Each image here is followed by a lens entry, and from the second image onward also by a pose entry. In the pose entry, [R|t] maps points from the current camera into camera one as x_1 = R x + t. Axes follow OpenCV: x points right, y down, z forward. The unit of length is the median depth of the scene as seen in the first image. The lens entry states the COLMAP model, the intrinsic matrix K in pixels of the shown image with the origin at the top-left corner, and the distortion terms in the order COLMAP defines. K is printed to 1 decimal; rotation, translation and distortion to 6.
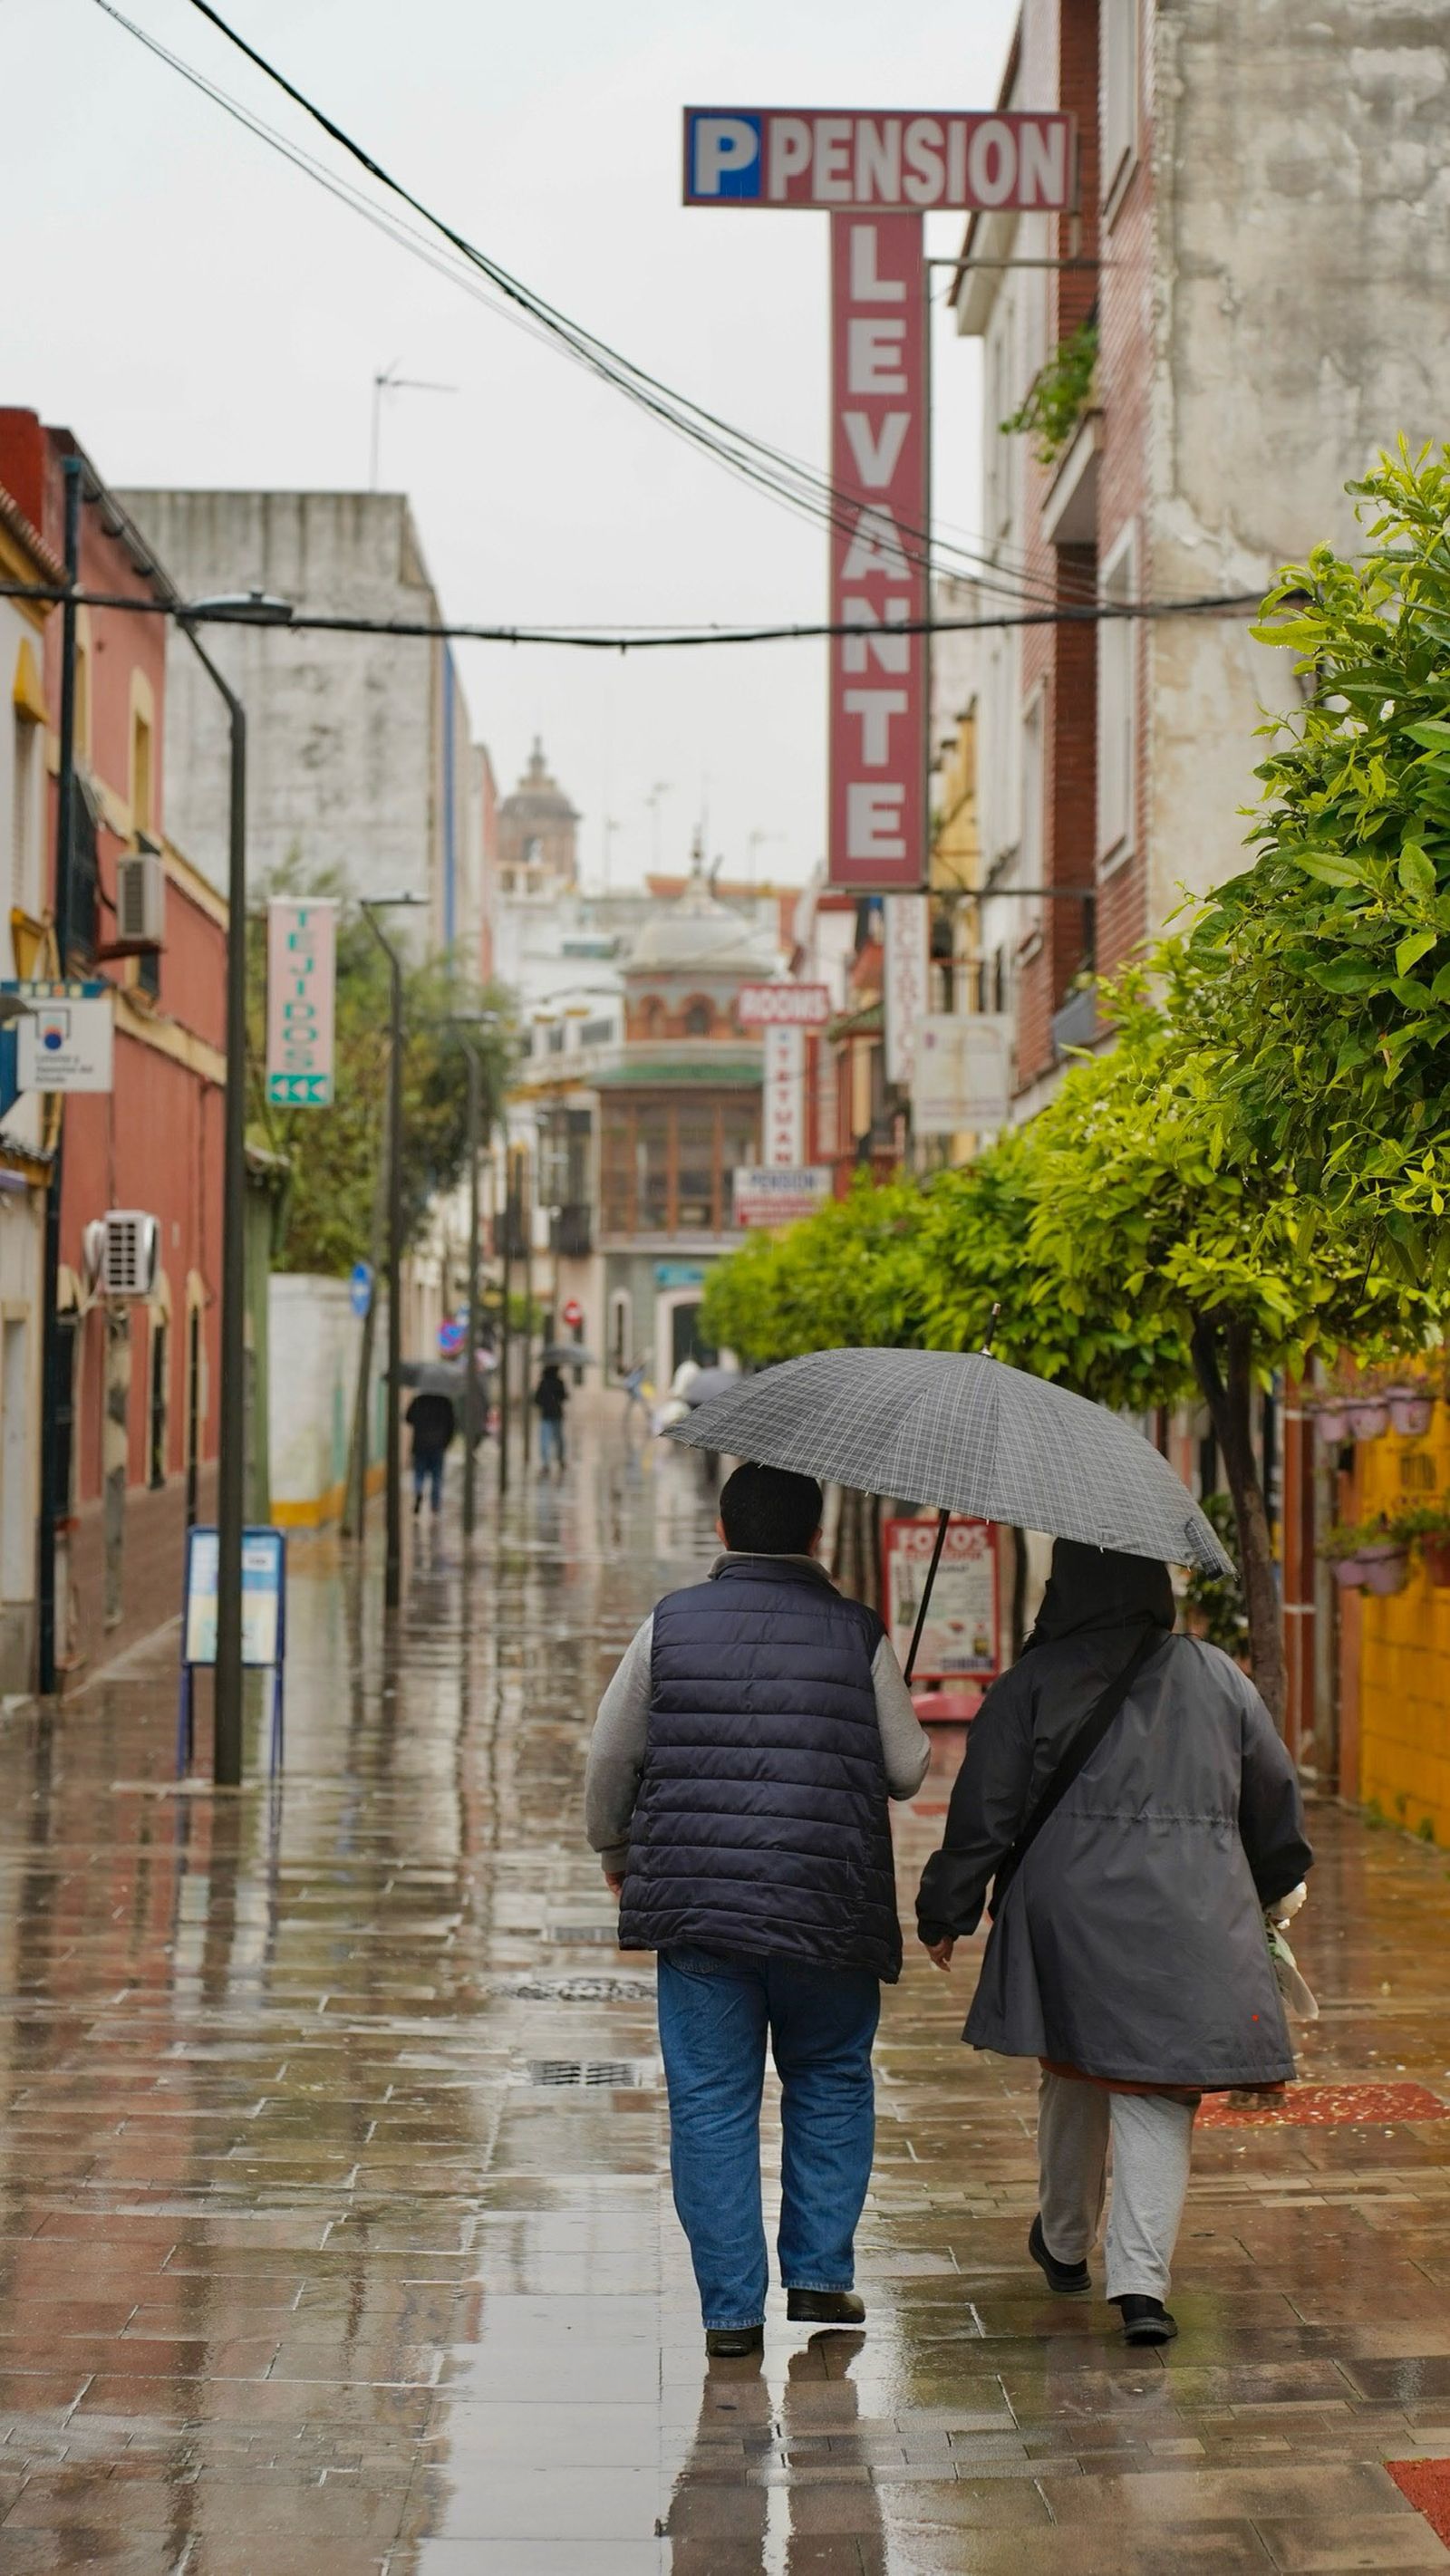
lens RADIAL K [[5113.0, 0, 725.0], [0, 5113.0, 1288.0], [0, 0, 1]] dist [0.002966, -0.030679]
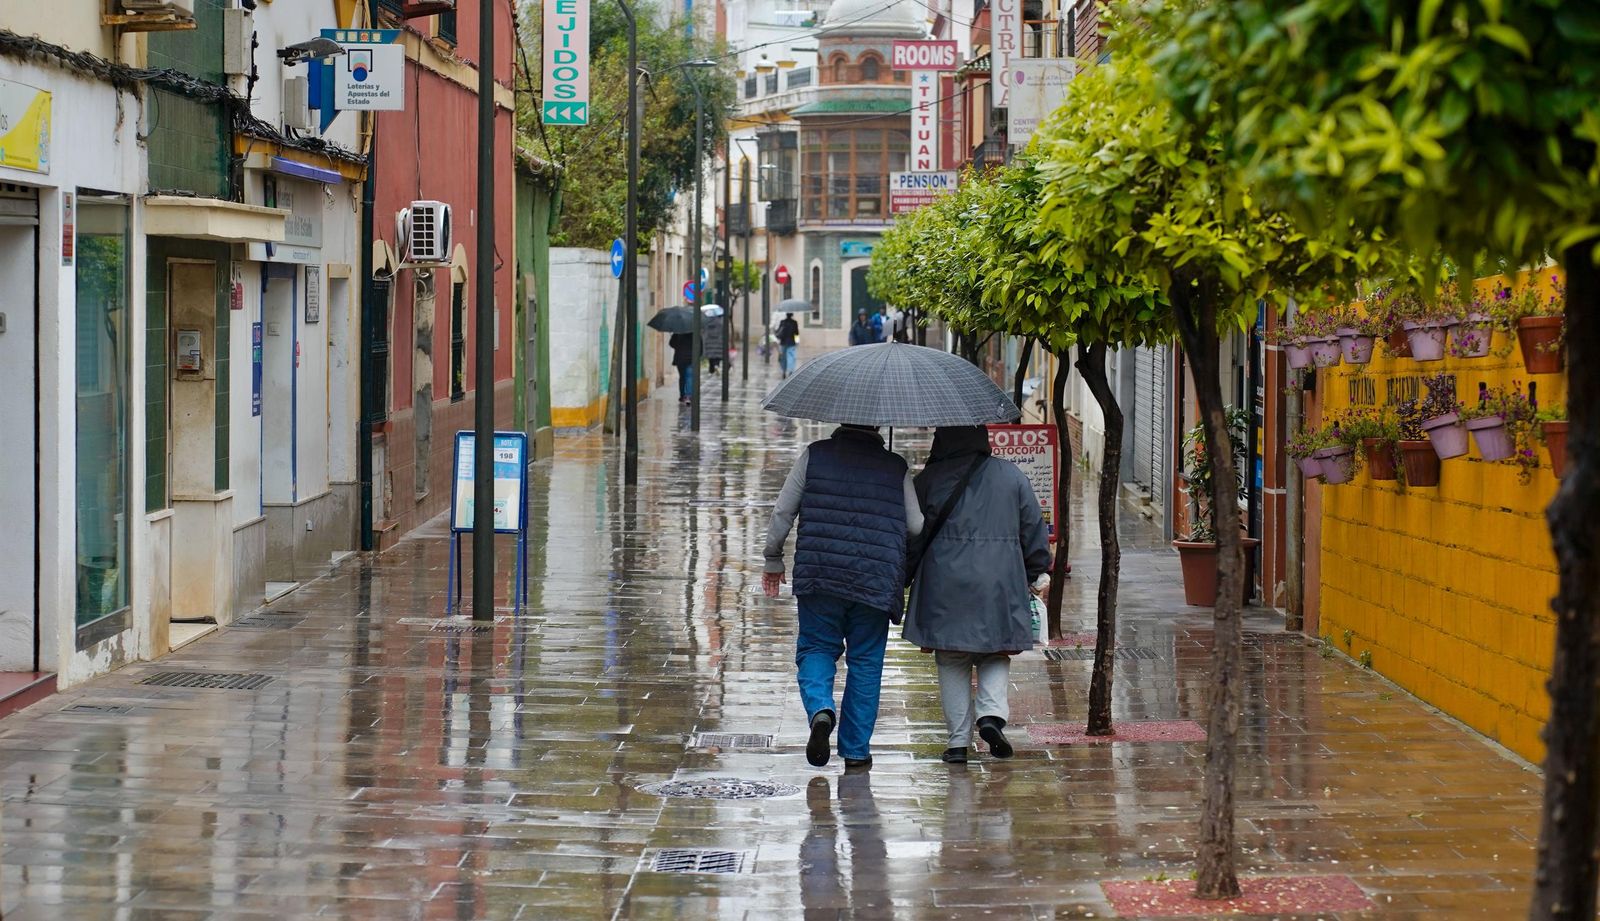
lens RADIAL K [[3306.1, 0, 800.0], [0, 3306.1, 460.5], [0, 0, 1]] dist [0.014095, -0.030877]
pose [[0.999127, 0.001042, -0.041770, 0.023535], [0.001481, 0.998177, 0.060331, 0.001690], [0.041757, -0.060340, 0.997304, 0.124933]]
